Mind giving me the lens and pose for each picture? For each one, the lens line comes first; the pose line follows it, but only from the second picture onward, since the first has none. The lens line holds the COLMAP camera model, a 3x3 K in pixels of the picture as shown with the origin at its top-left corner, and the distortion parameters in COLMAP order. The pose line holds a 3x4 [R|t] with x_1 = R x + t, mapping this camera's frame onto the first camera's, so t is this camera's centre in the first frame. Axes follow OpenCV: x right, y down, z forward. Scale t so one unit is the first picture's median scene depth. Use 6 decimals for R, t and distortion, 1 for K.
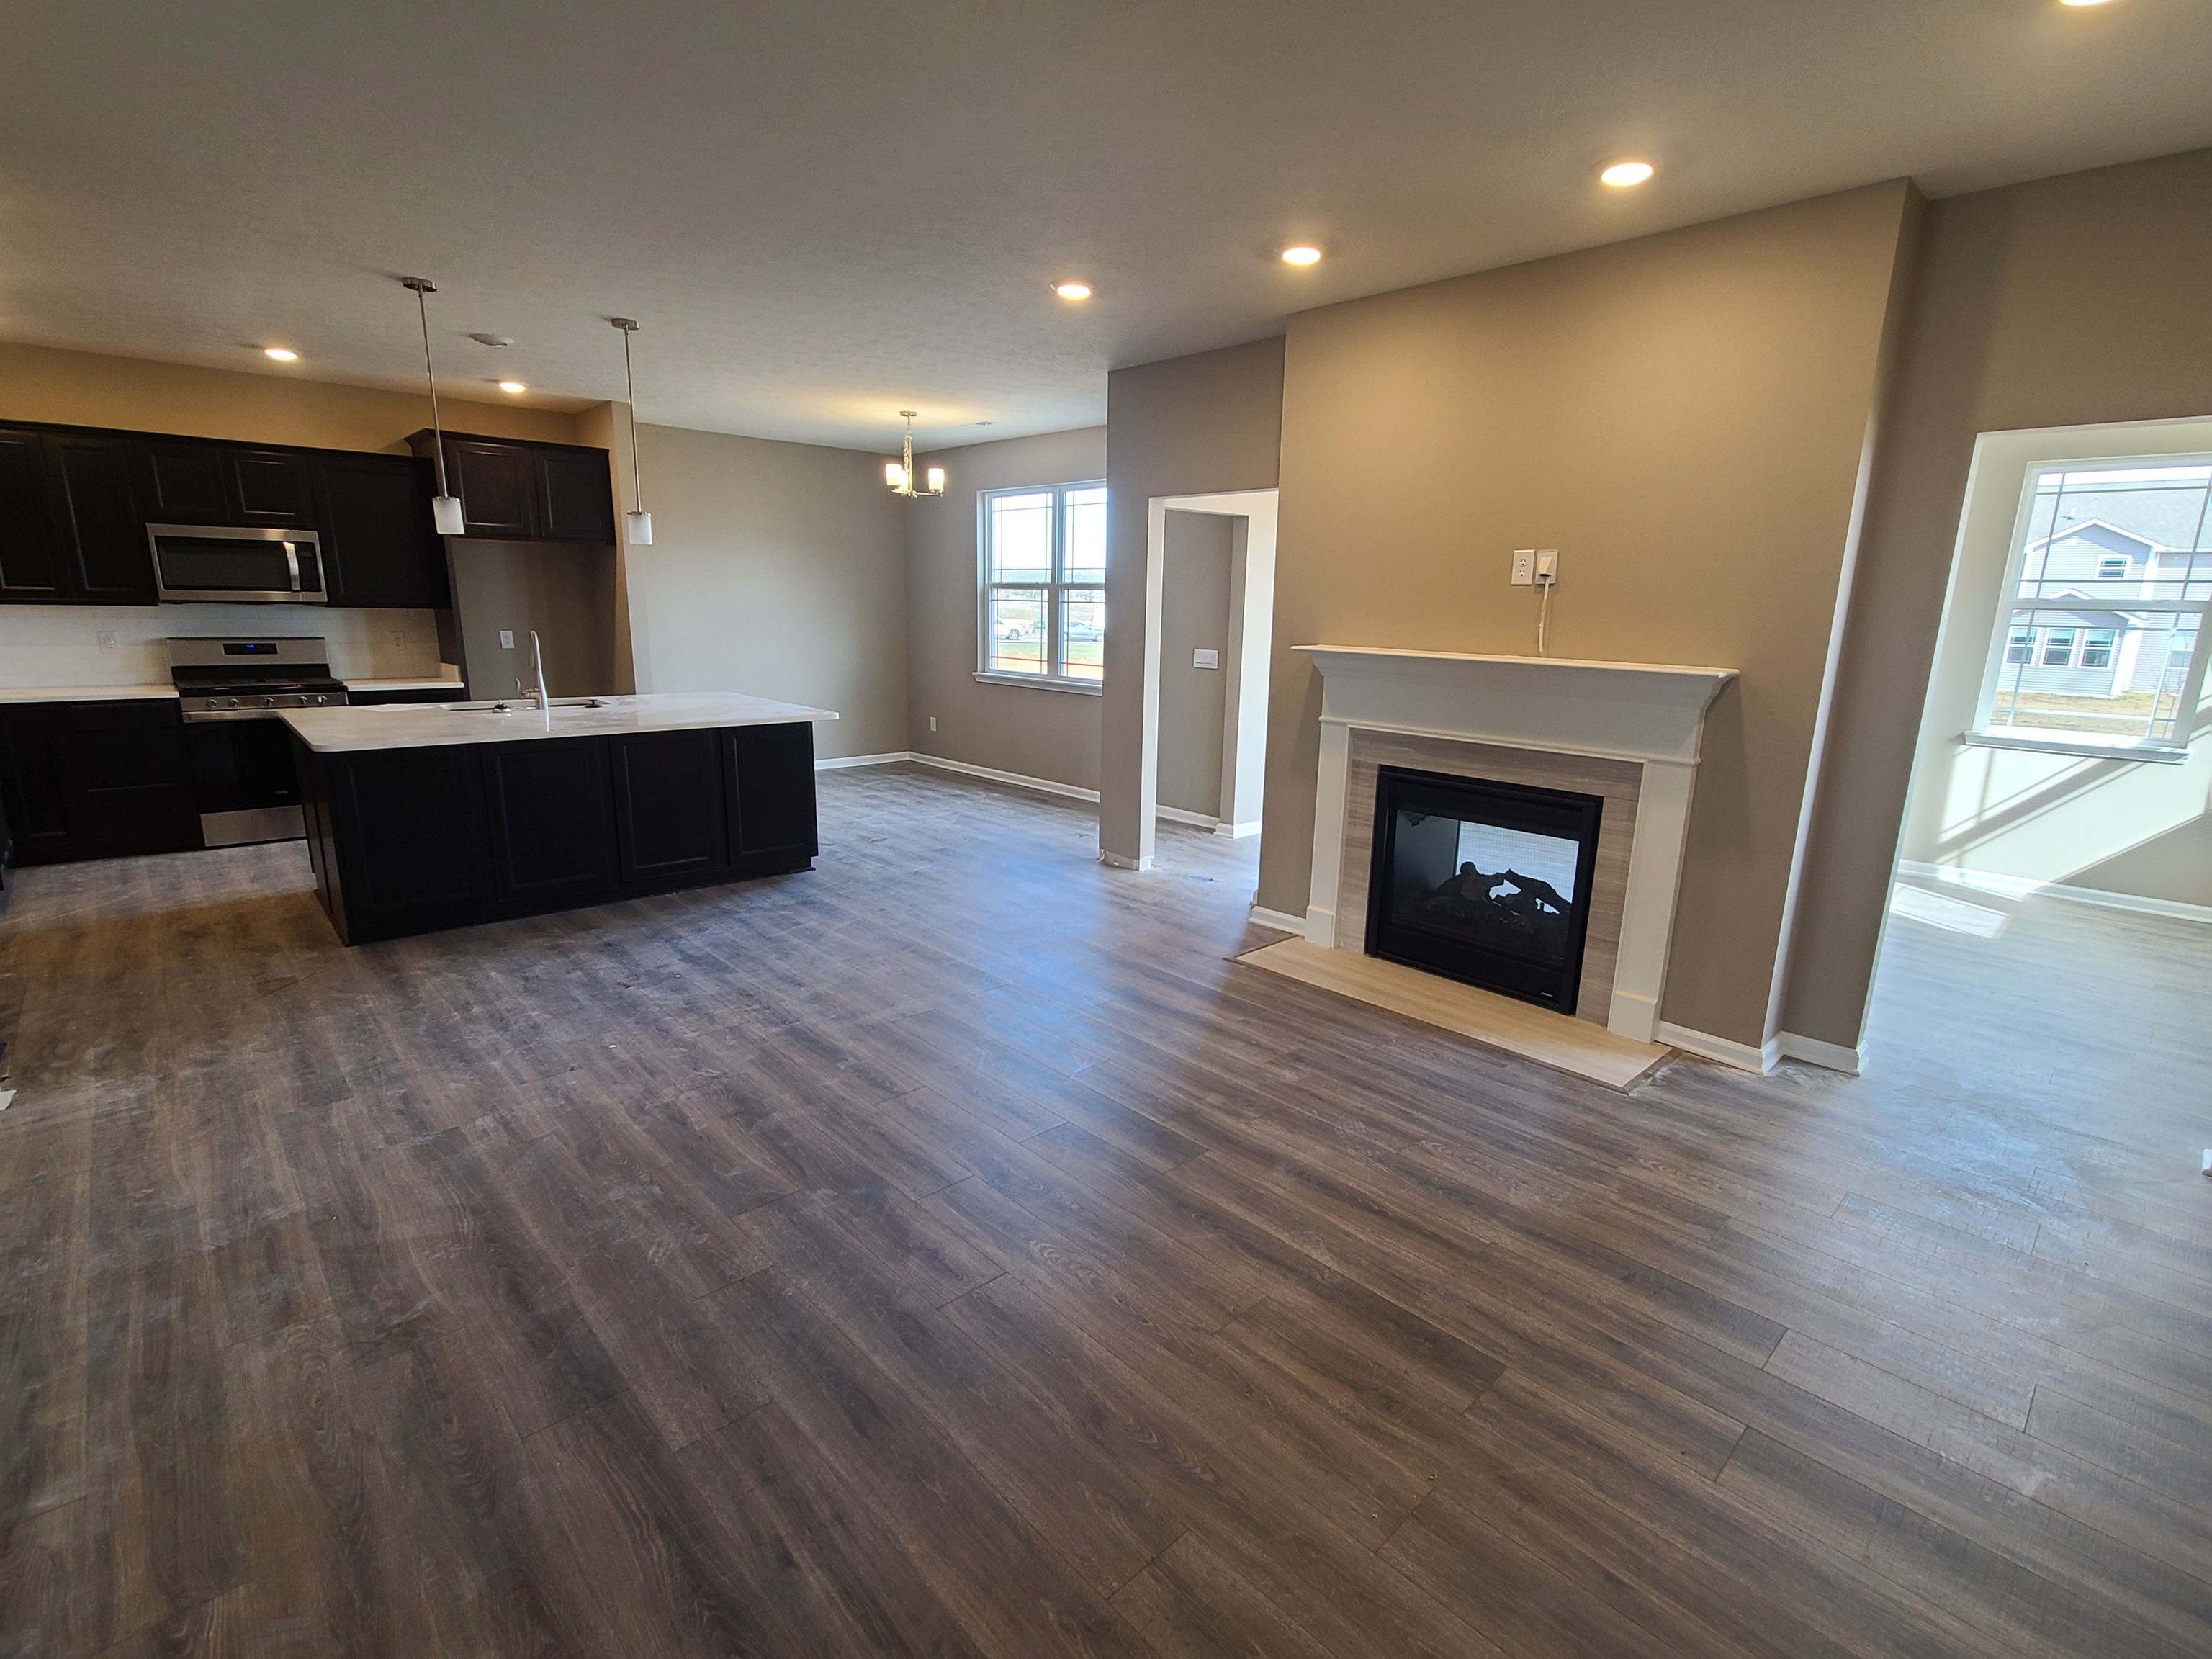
lens RADIAL K [[1033.8, 0, 1112.8], [0, 1033.8, 834.1], [0, 0, 1]] dist [-0.000995, -0.000425]
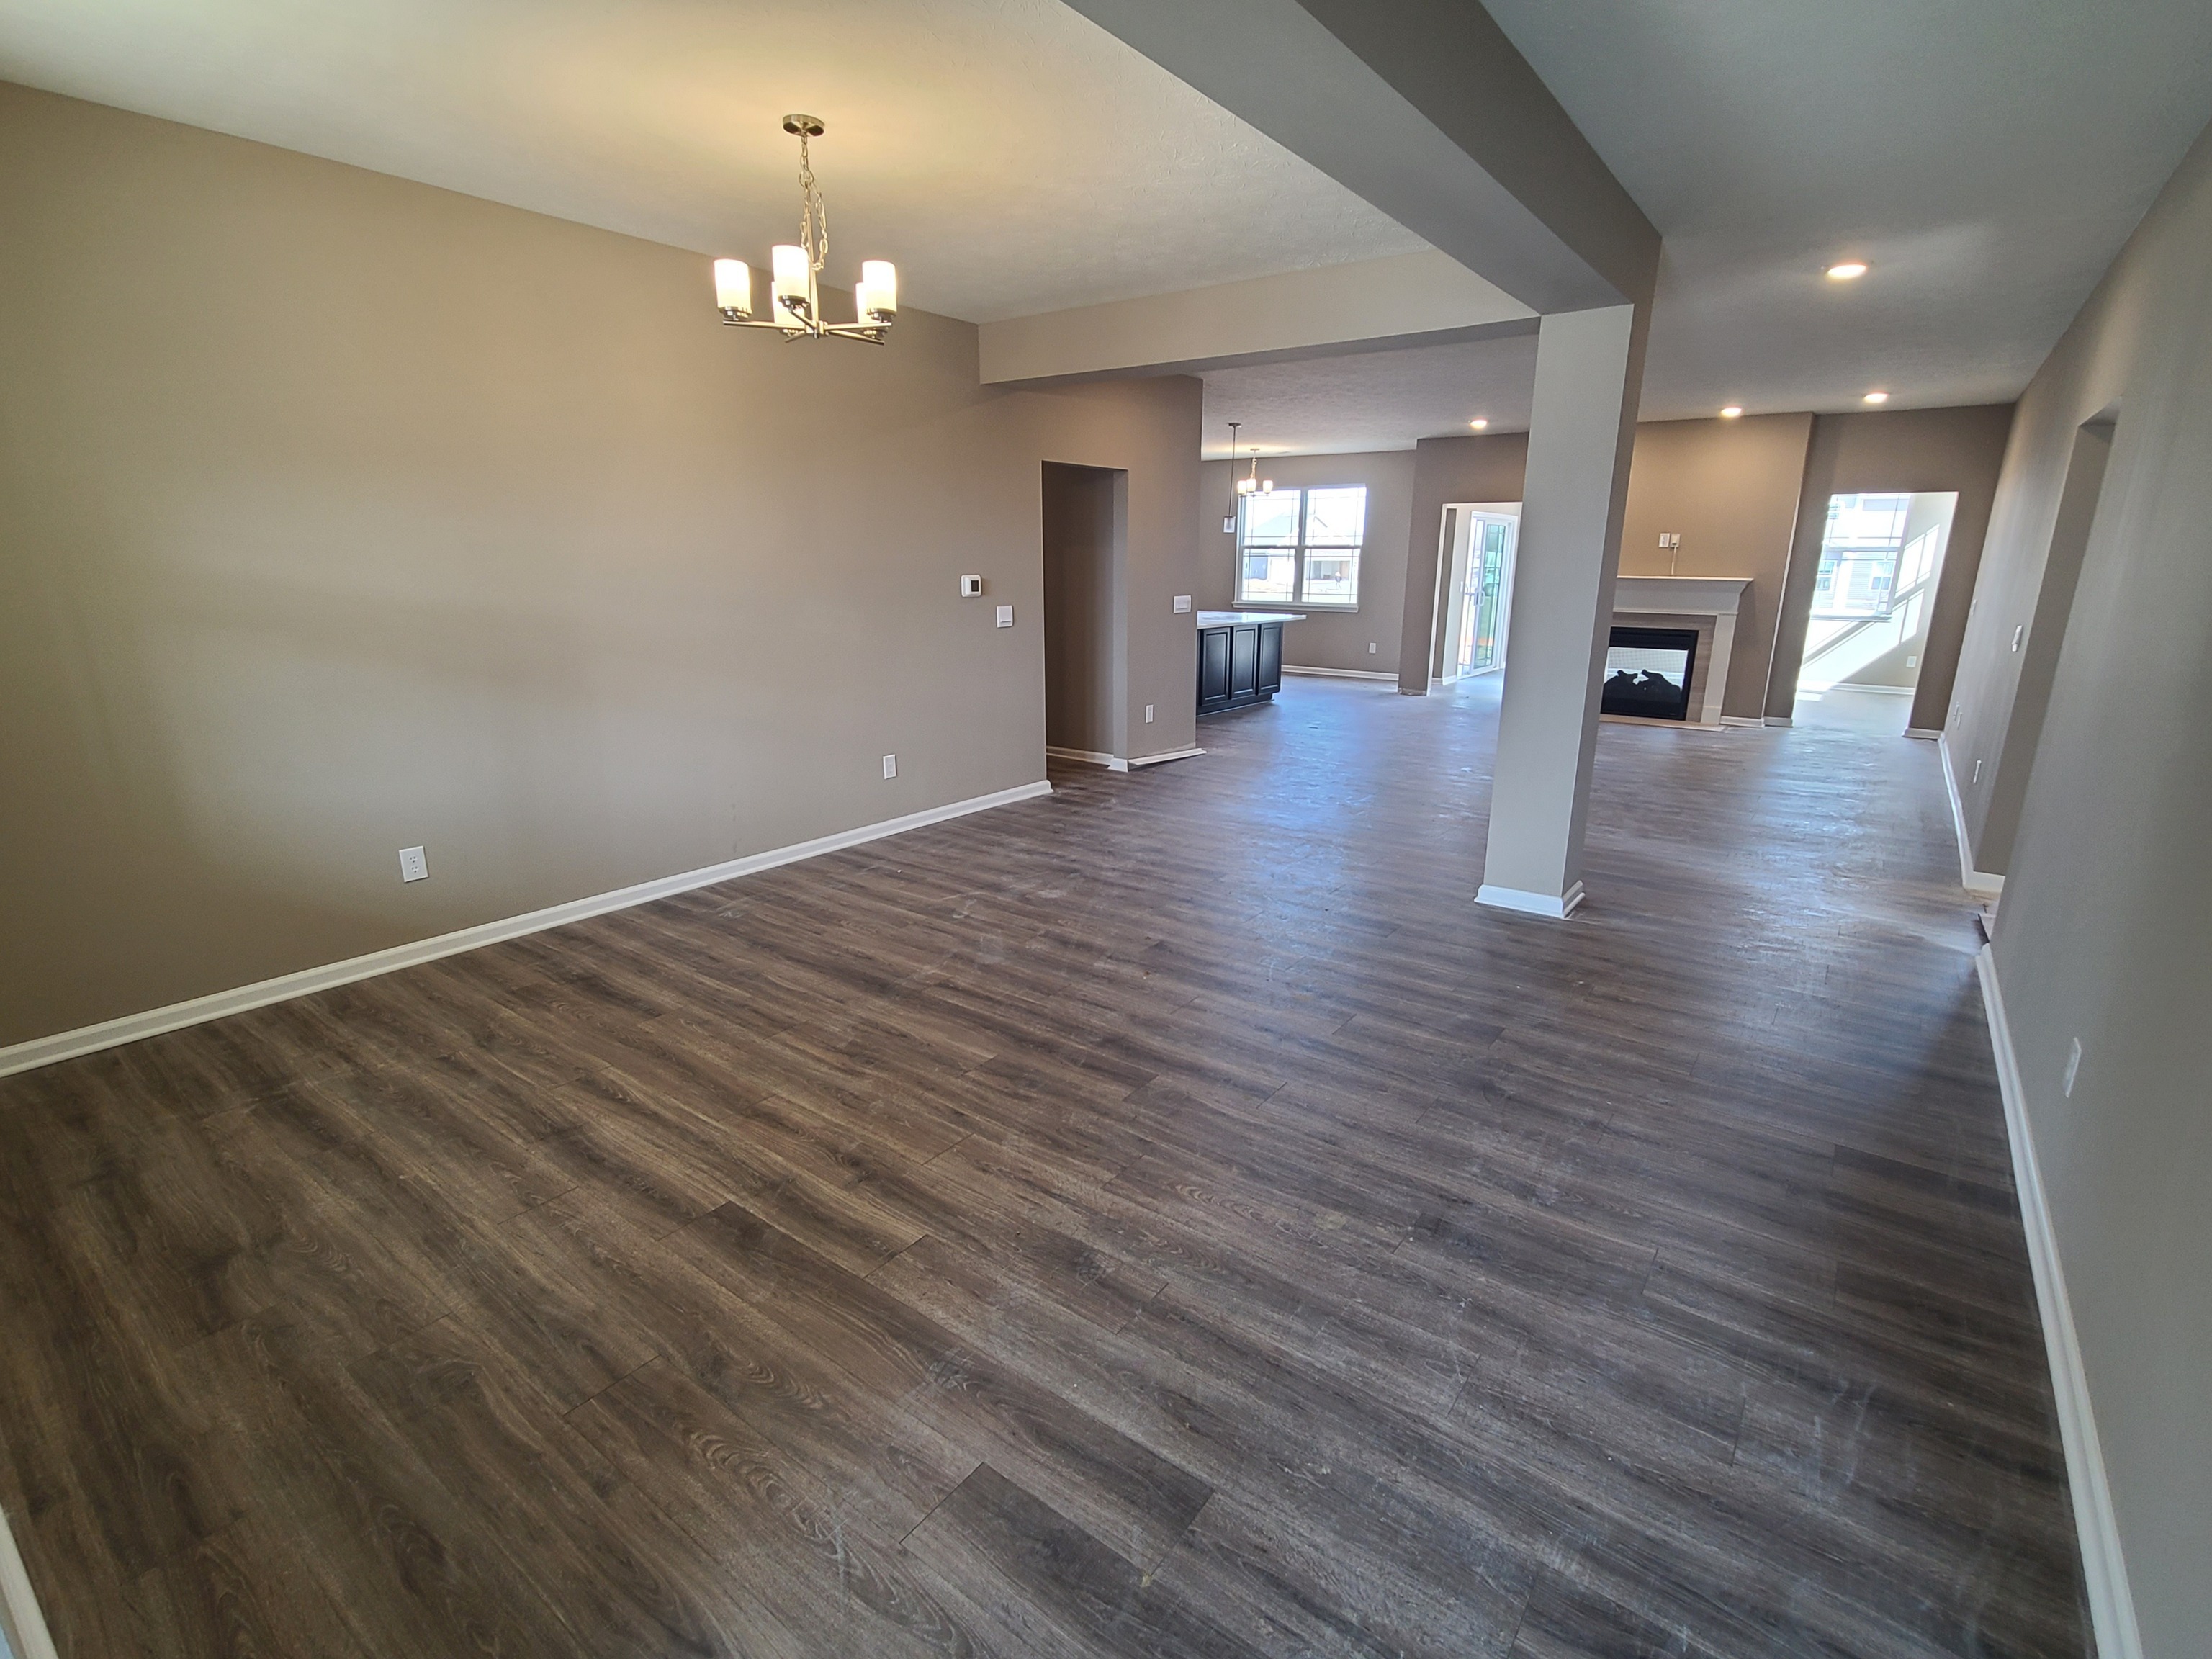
lens RADIAL K [[1033.8, 0, 1114.1], [0, 1033.8, 833.2], [0, 0, 1]] dist [-0.000995, -0.000425]
pose [[0.984403, -0.062456, 0.164467, -1.327912], [0.054988, 0.997255, 0.049580, 0.244030], [-0.167112, -0.039763, 0.985136, -1.229990]]
